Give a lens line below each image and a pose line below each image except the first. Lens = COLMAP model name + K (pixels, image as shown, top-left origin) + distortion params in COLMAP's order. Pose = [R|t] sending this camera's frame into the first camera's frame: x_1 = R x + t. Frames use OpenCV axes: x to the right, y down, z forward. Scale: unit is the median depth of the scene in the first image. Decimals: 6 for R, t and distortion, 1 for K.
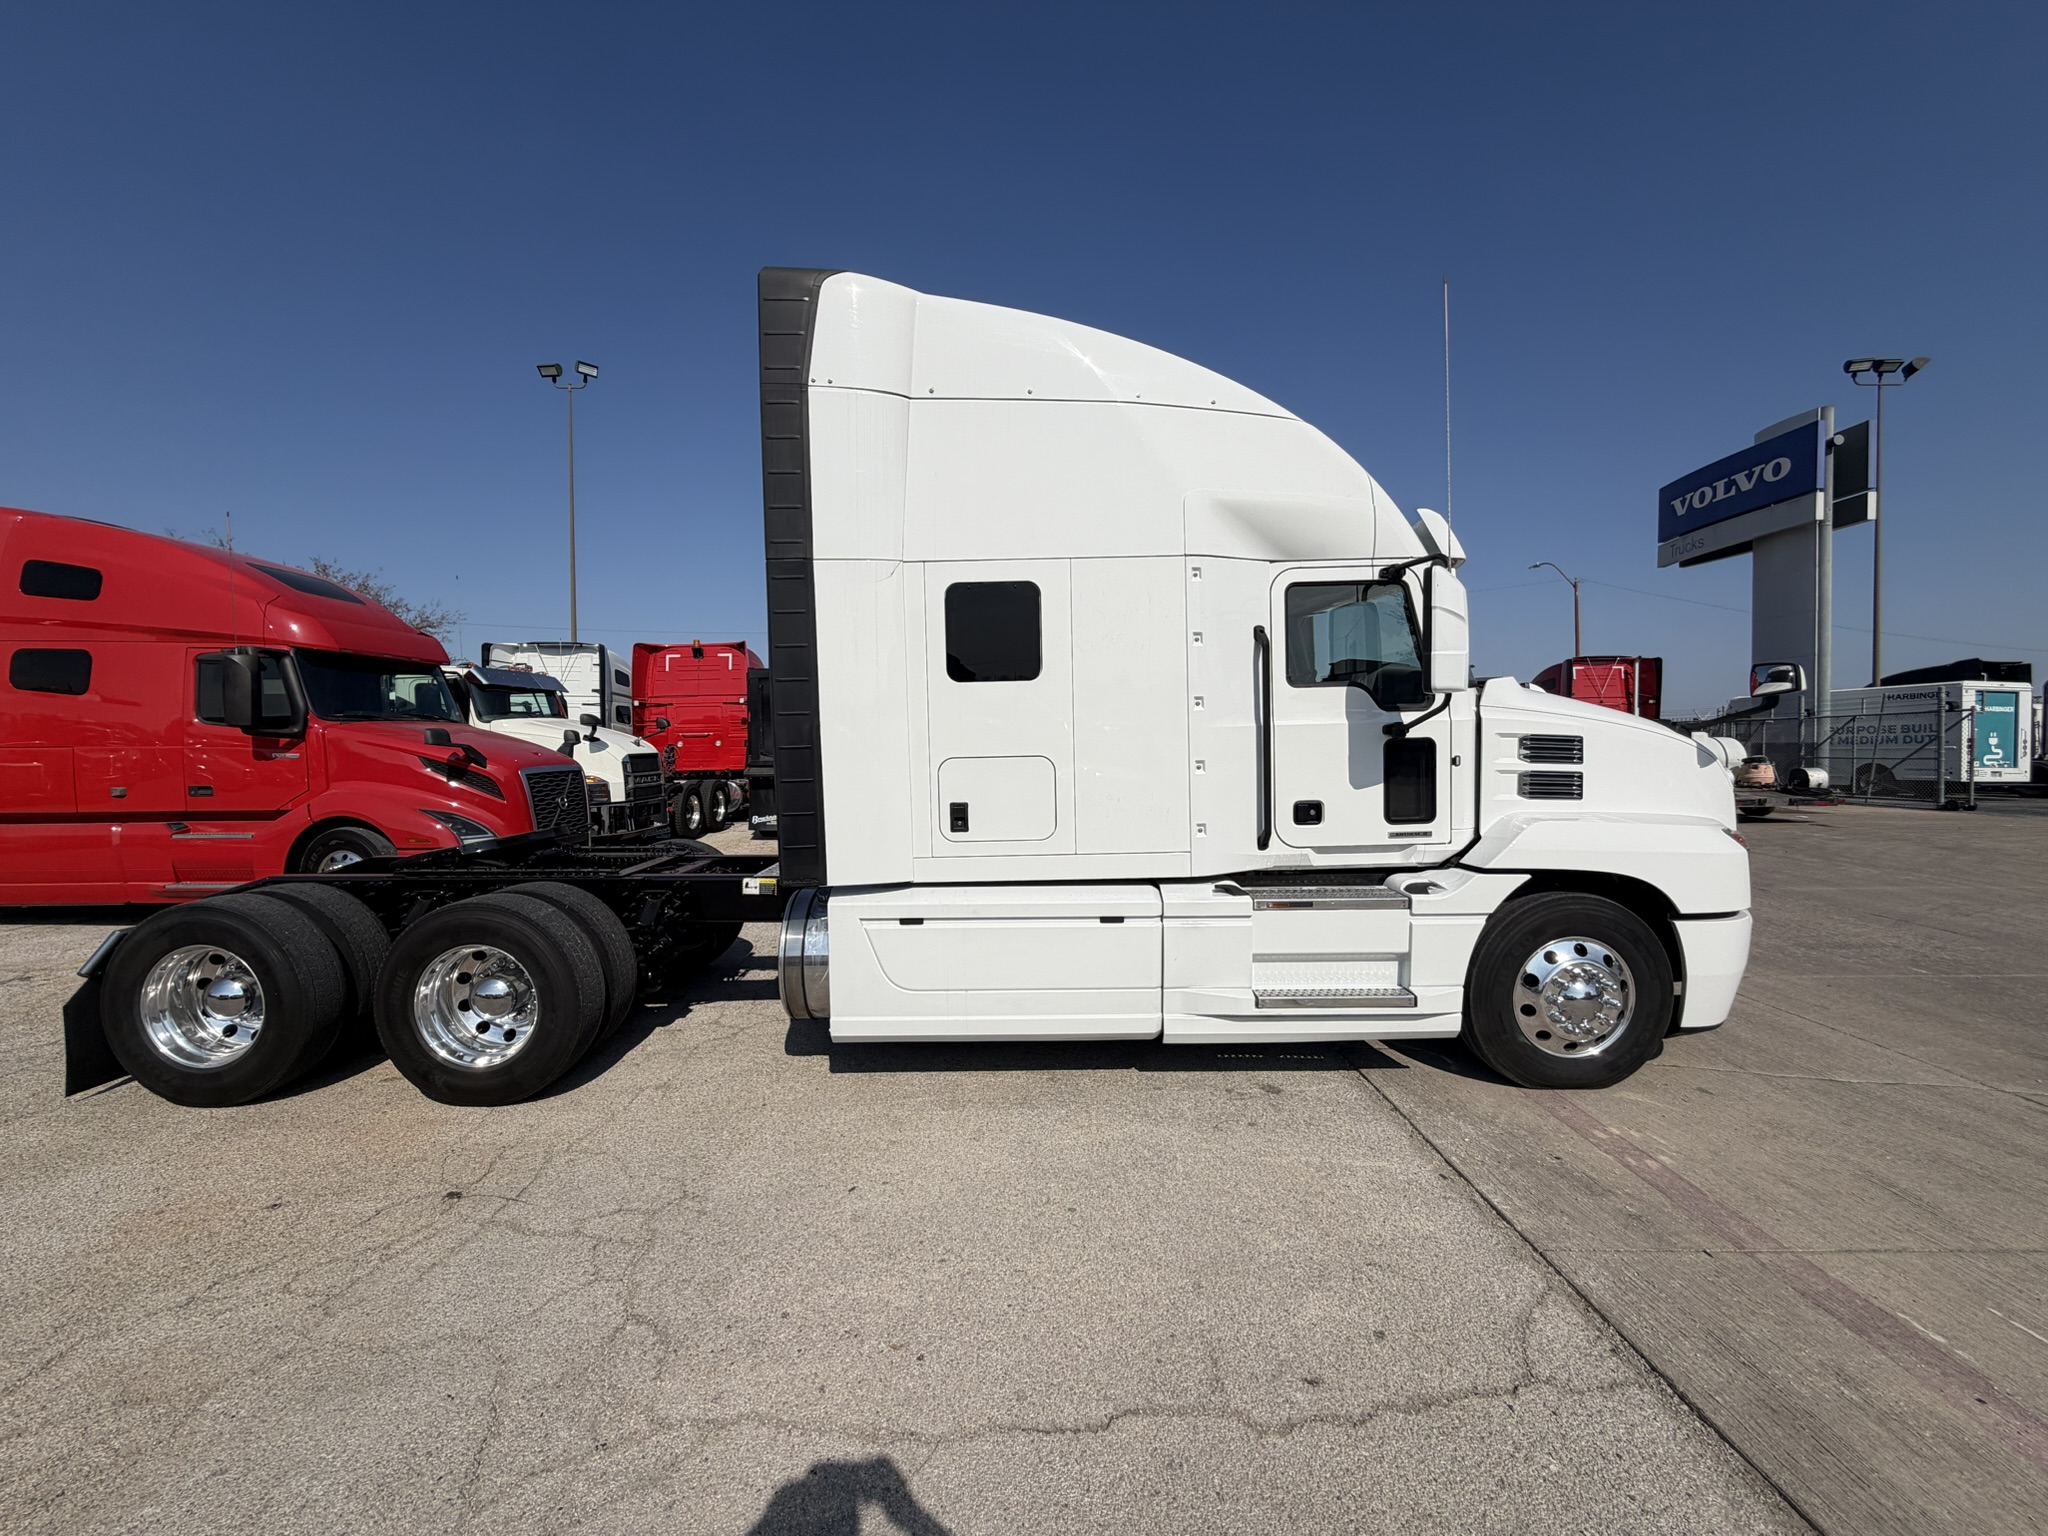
lens RADIAL K [[822.3, 0, 1019.5], [0, 822.3, 775.1], [0, 0, 1]] dist [-0.002652, 0.000902]
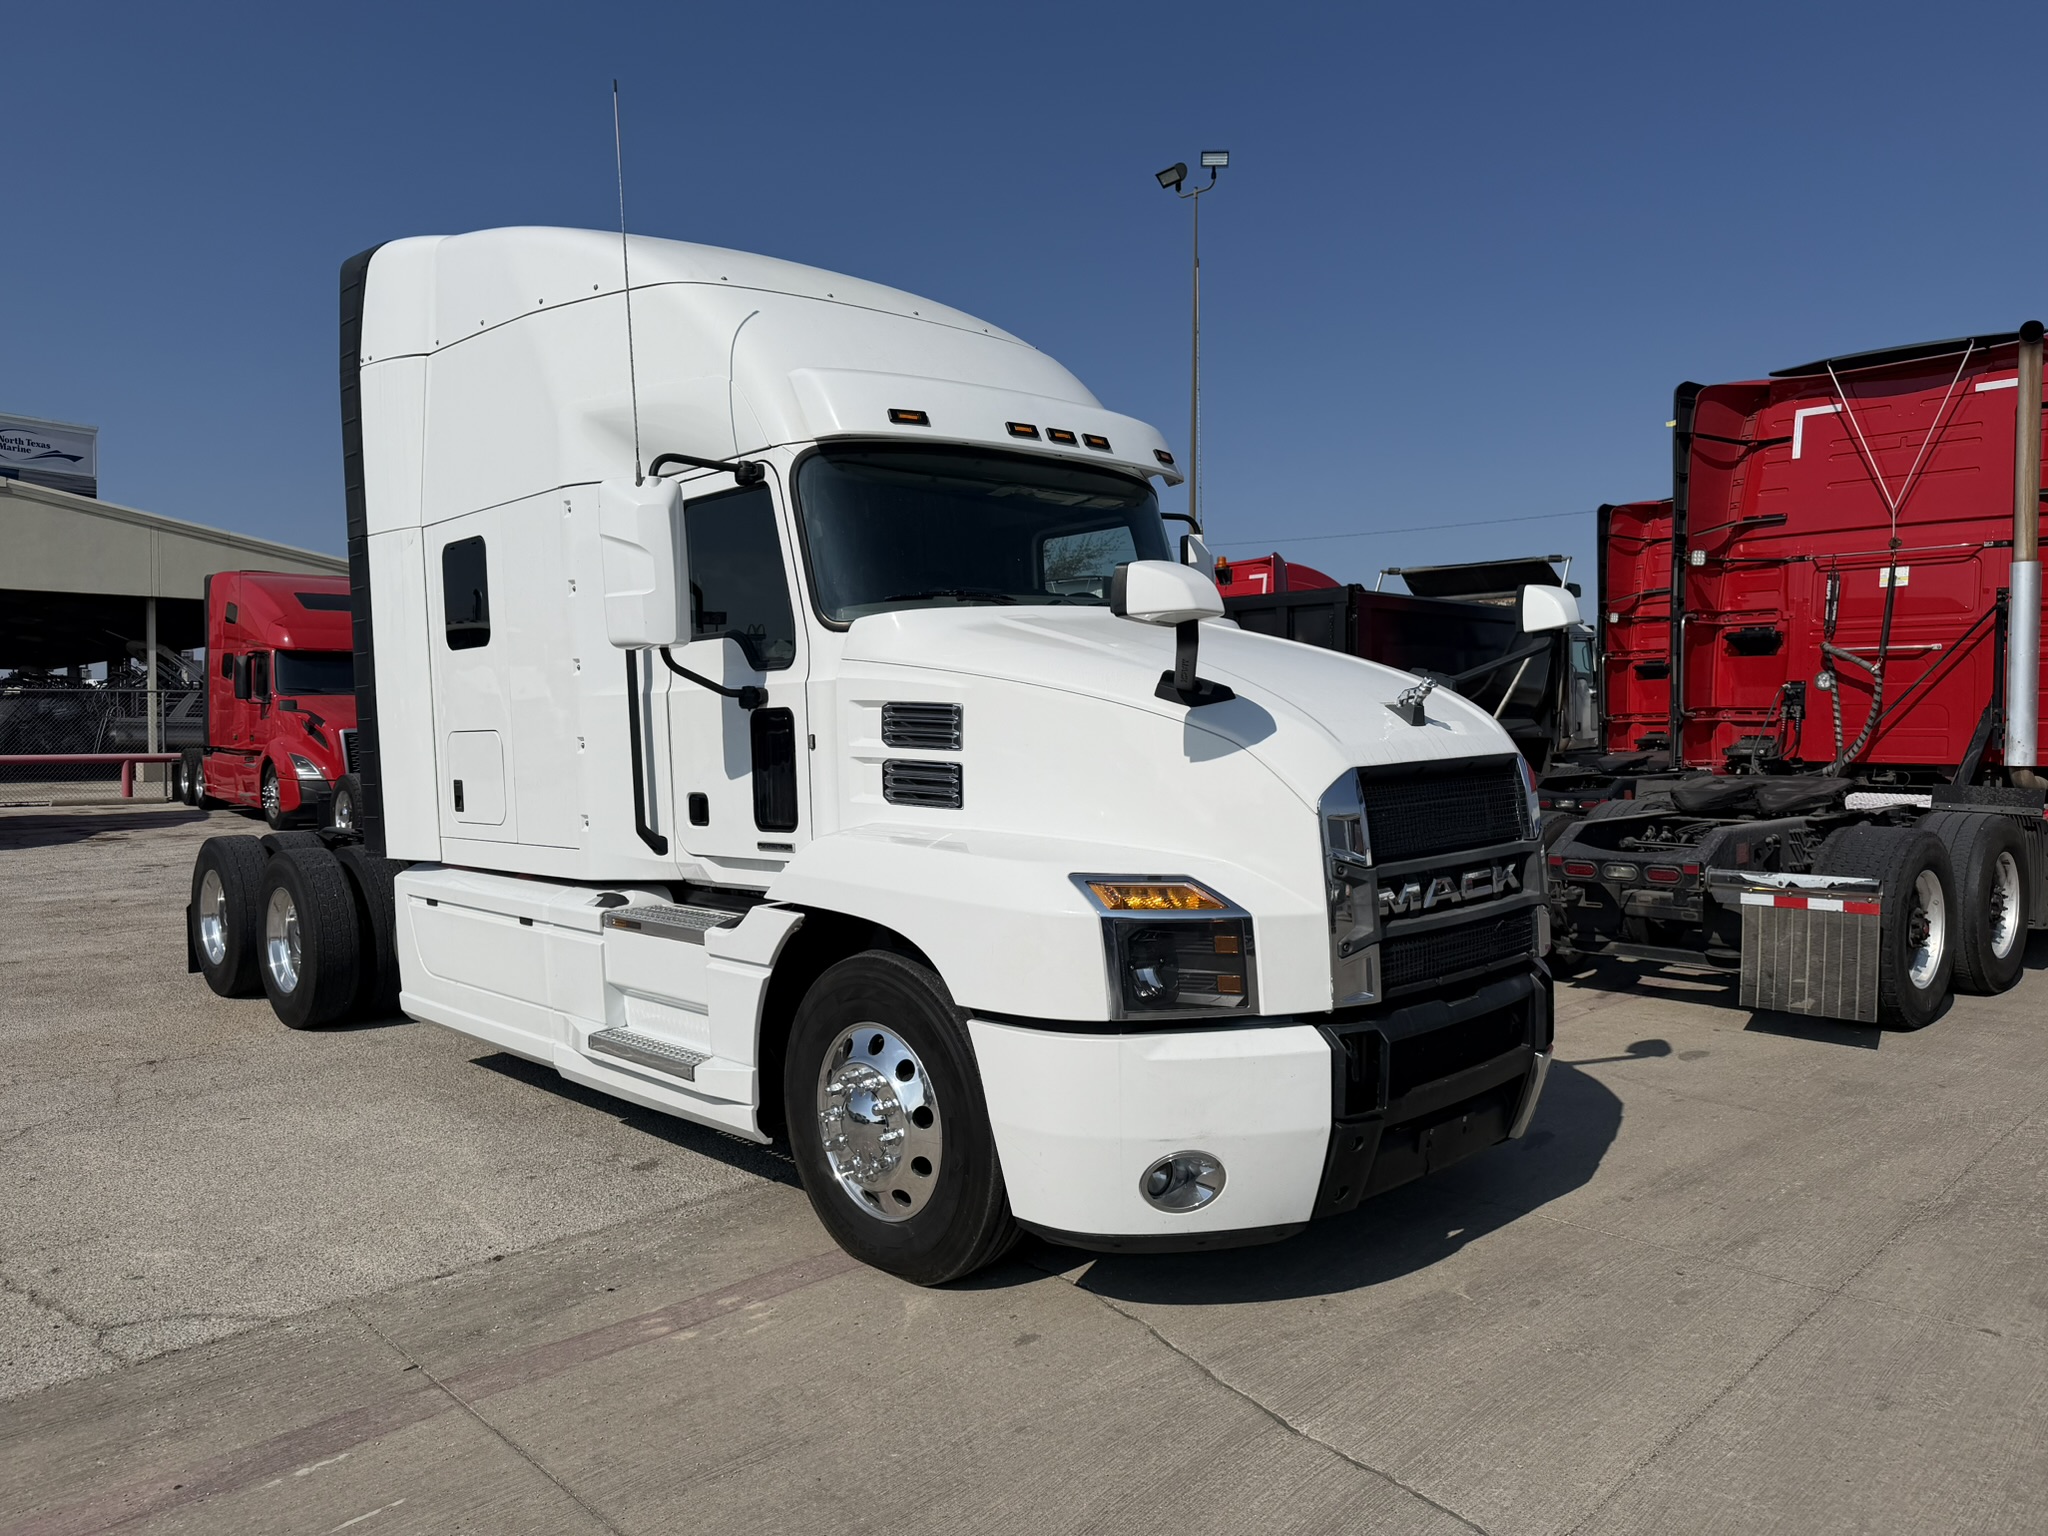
lens RADIAL K [[1463.9, 0, 1021.4], [0, 1463.9, 765.0], [0, 0, 1]] dist [0.019486, -0.011109]
pose [[0.691162, 0.024809, -0.722274, 1.513761], [-0.024418, 0.999642, 0.010971, -0.015403], [0.722287, 0.010054, 0.691520, 0.298548]]
